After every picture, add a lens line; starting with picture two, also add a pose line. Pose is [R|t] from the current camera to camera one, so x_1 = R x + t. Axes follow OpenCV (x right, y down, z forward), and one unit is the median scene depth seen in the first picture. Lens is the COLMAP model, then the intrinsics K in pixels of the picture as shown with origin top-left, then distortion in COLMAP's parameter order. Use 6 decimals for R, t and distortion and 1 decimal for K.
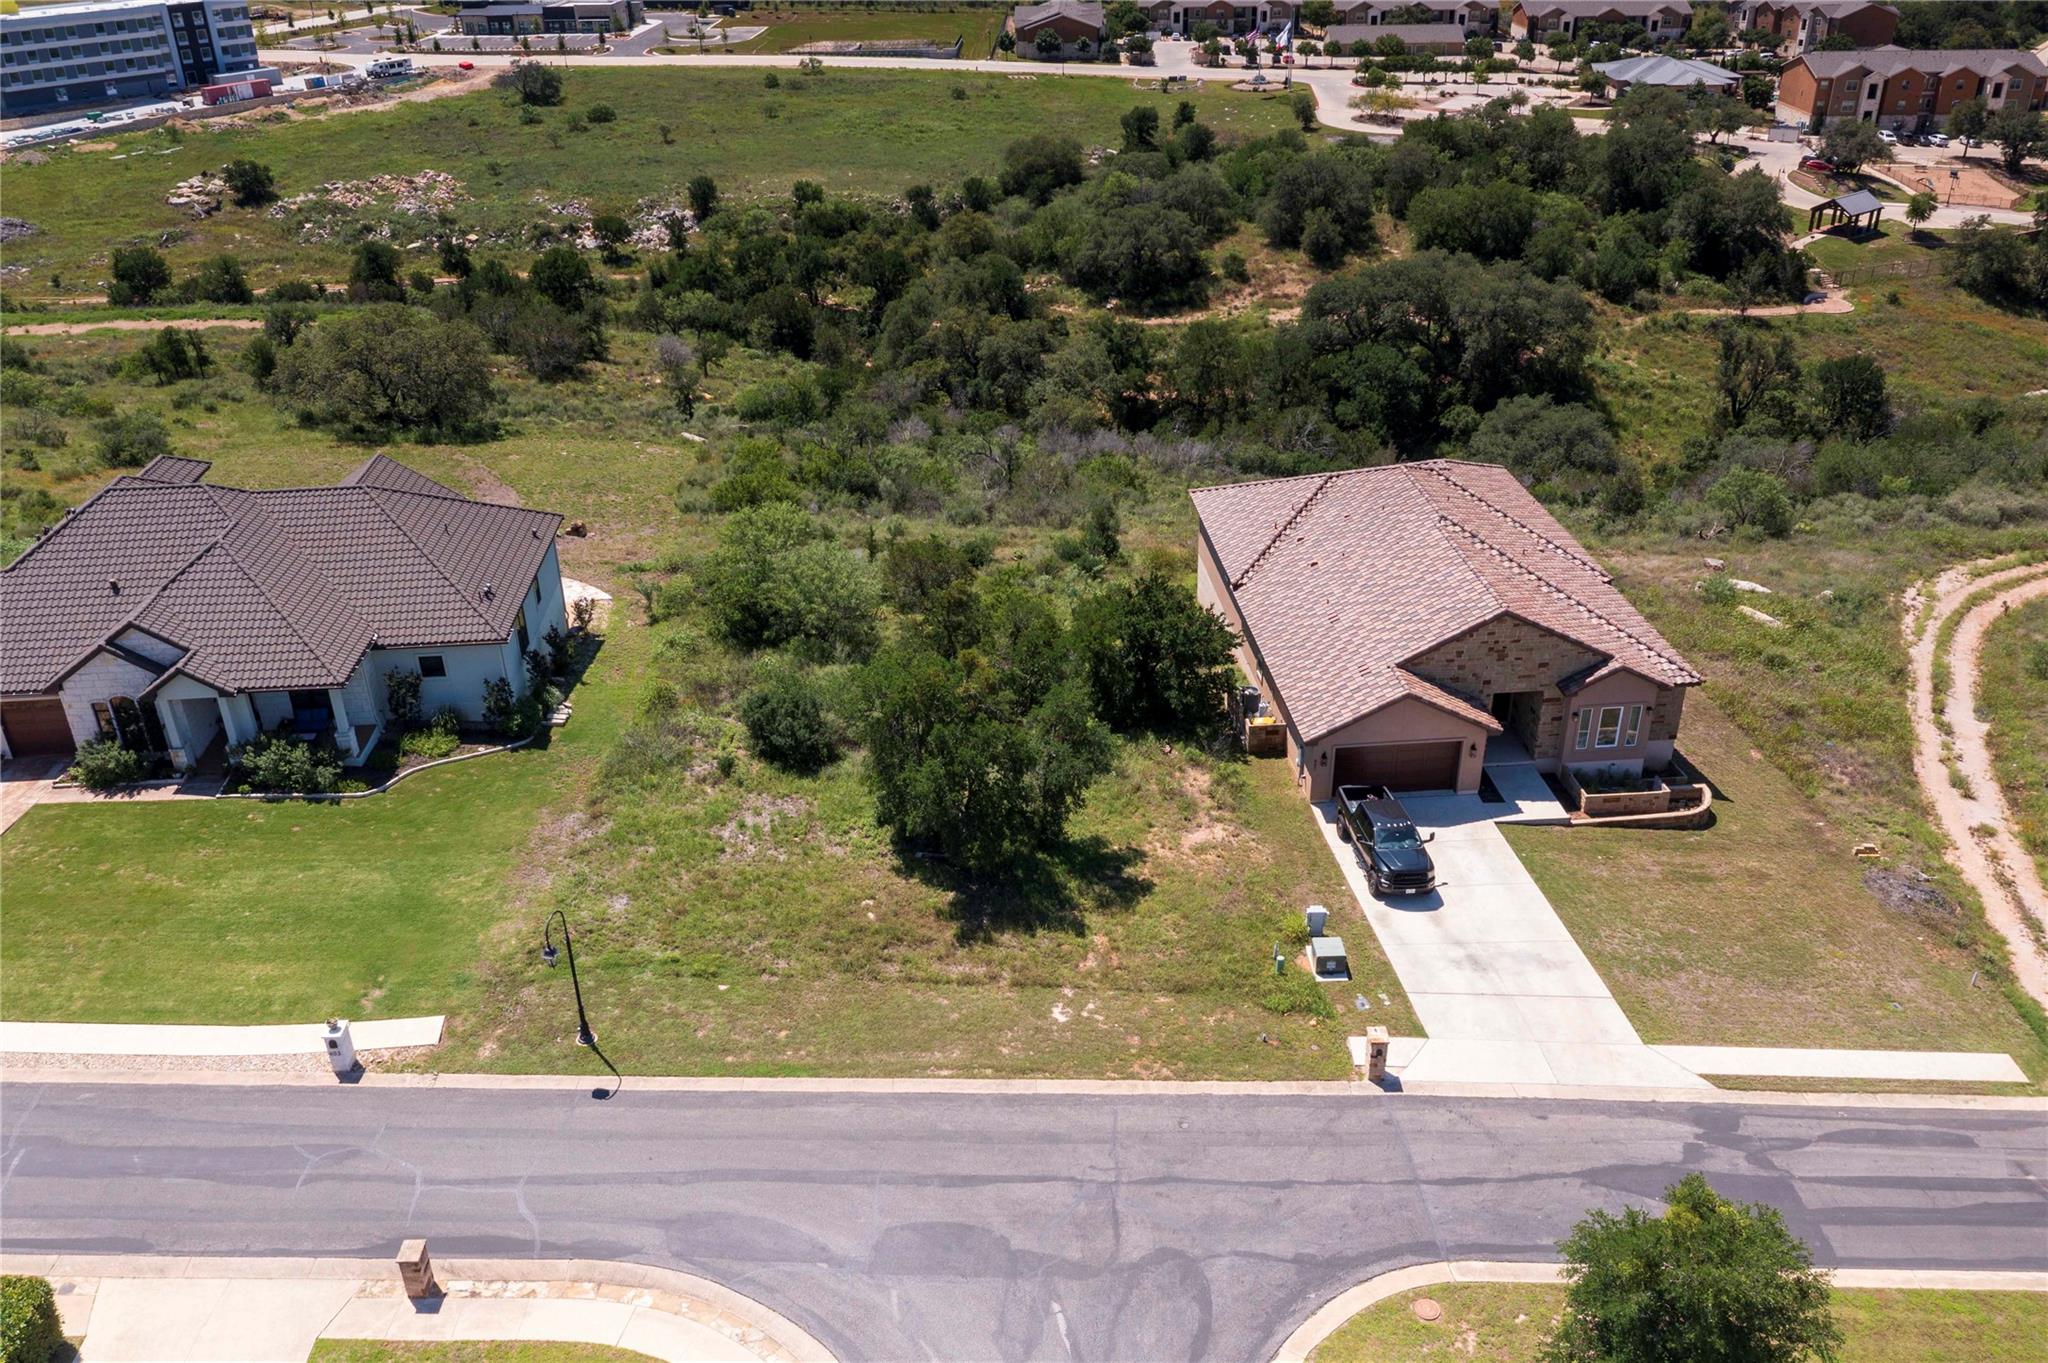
lens RADIAL K [[1598.2, 0, 1024.0], [0, 1598.2, 681.5], [0, 0, 1]] dist [-0.009988, -0.002064]
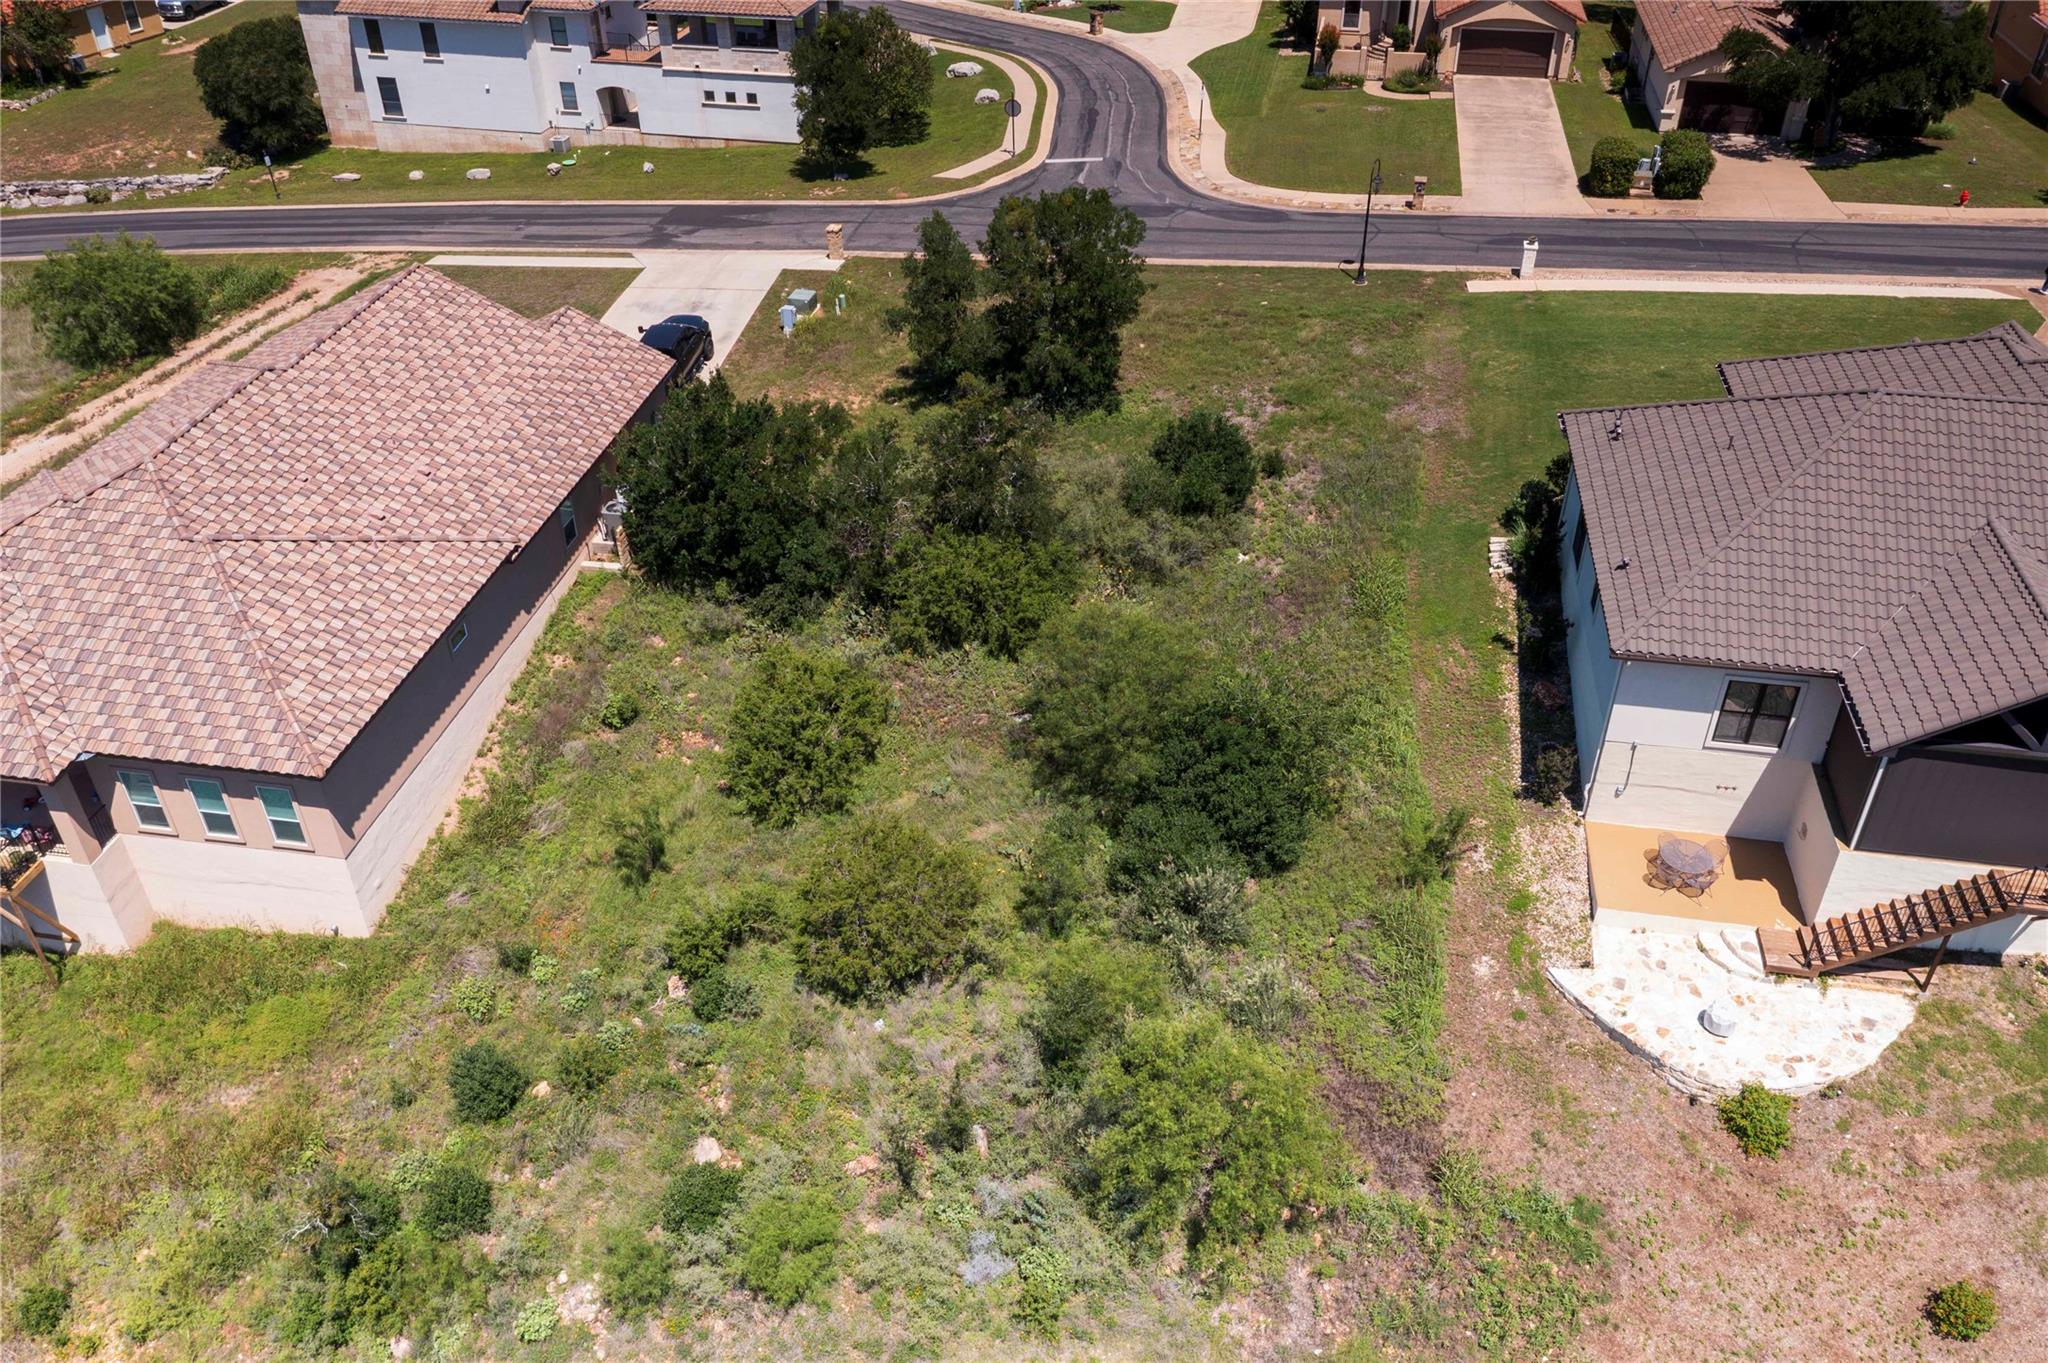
lens RADIAL K [[1600.2, 0, 1024.0], [0, 1600.2, 681.5], [0, 0, 1]] dist [-0.008000, 0.003096]
pose [[-0.967972, -0.126789, 0.216693, -0.080491], [0.137830, 0.453042, 0.880770, -0.213543], [-0.209843, 0.882427, -0.421057, 0.467889]]
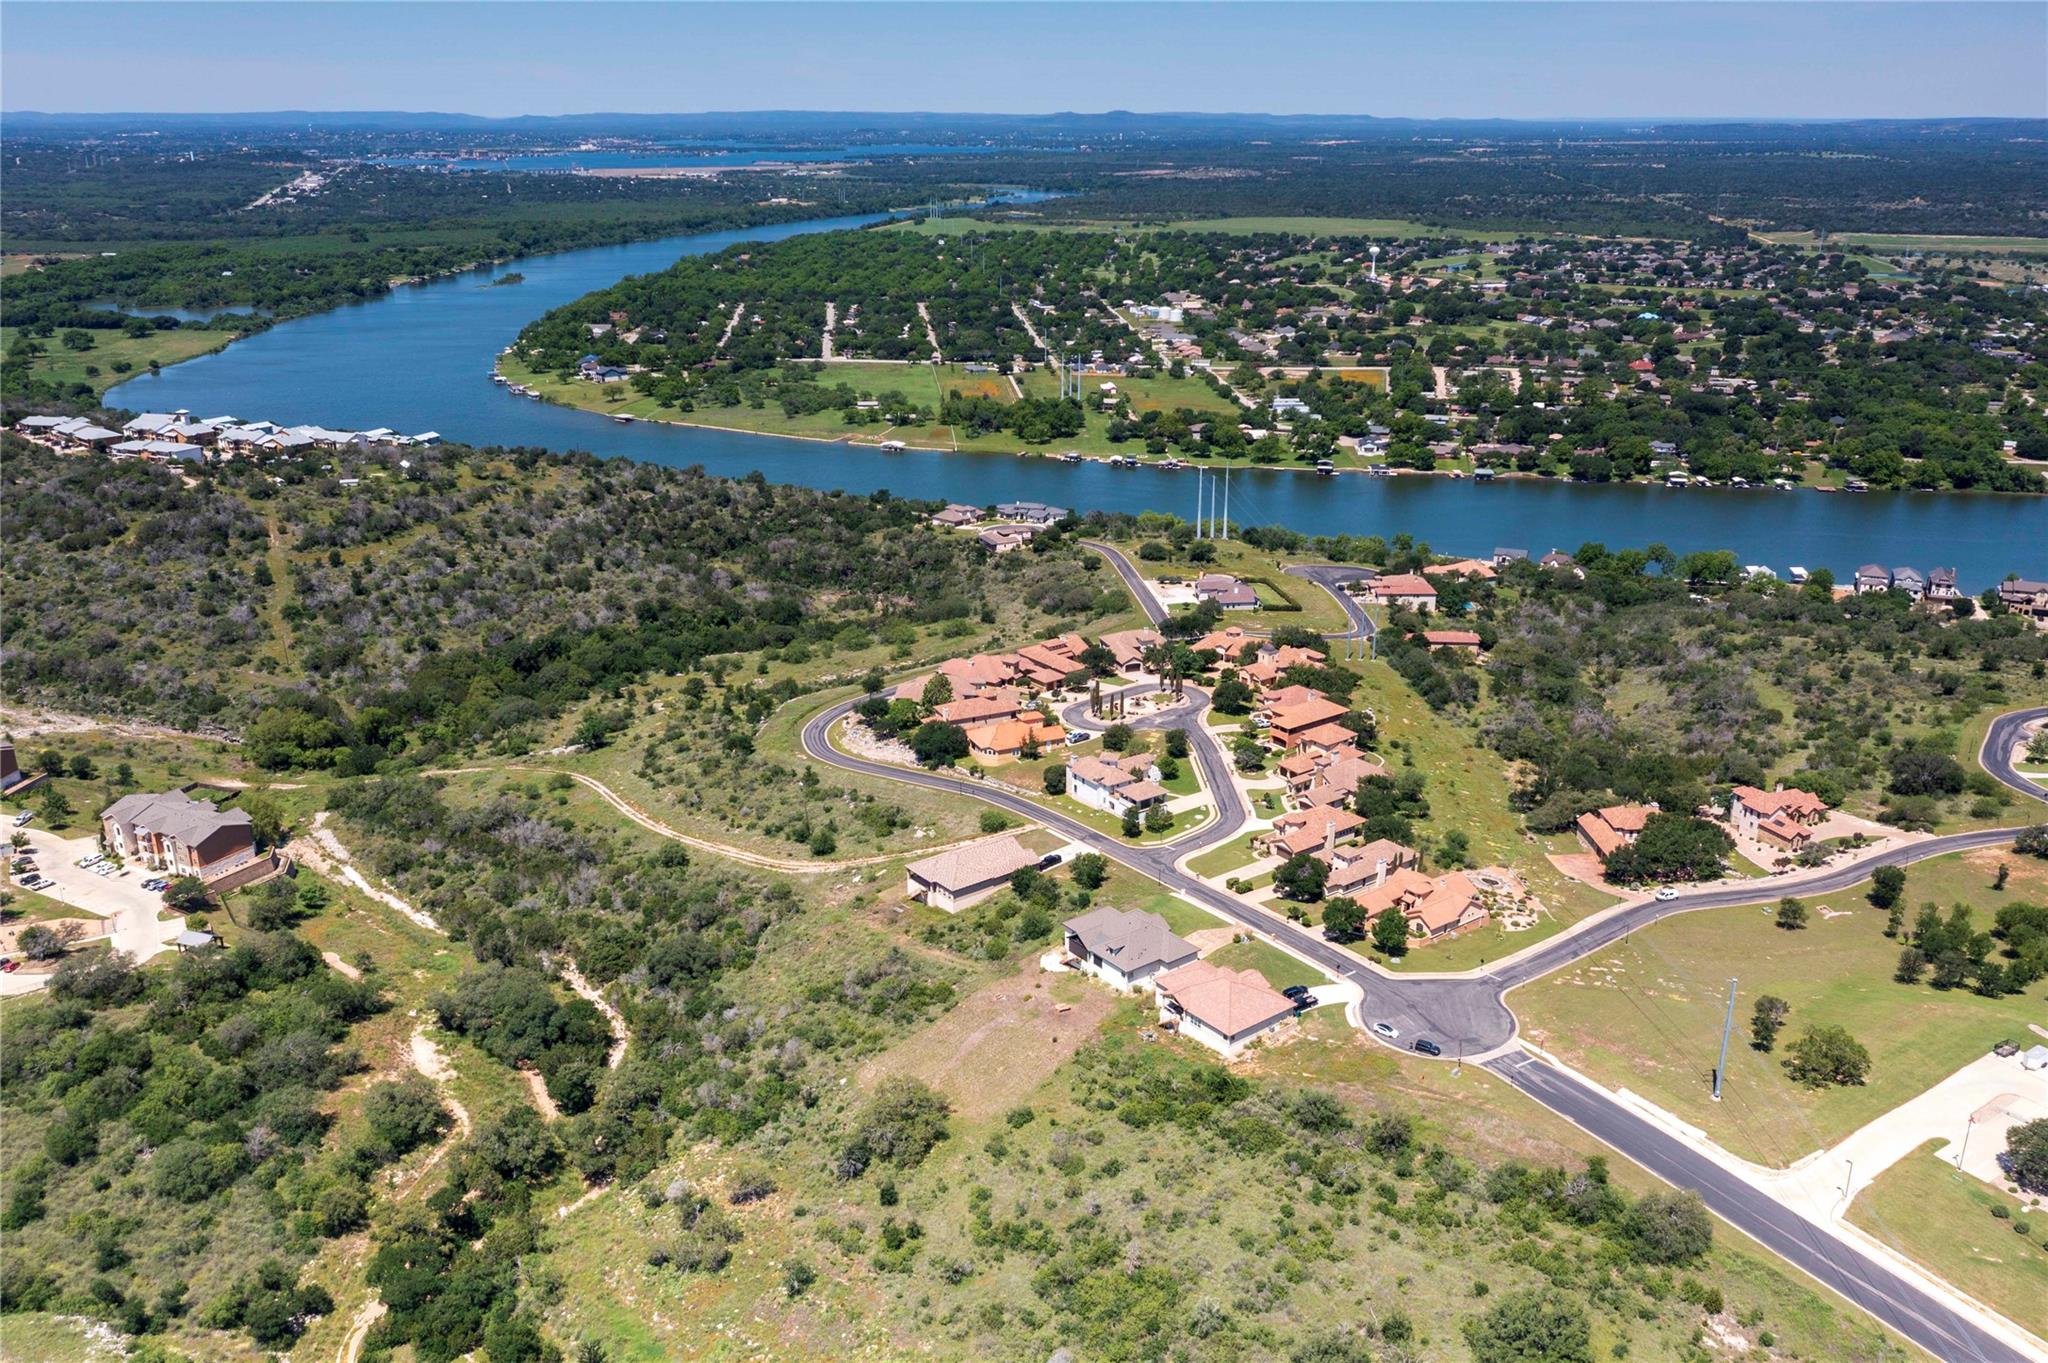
lens RADIAL K [[1625.5, 0, 1025.3], [0, 1625.5, 599.7], [0, 0, 1]] dist [-0.005305, 0.000615]
pose [[-0.545024, -0.219207, 0.809257, -1.382519], [0.407292, 0.774452, 0.484084, -1.133074], [-0.732845, 0.593441, -0.332814, 0.761292]]
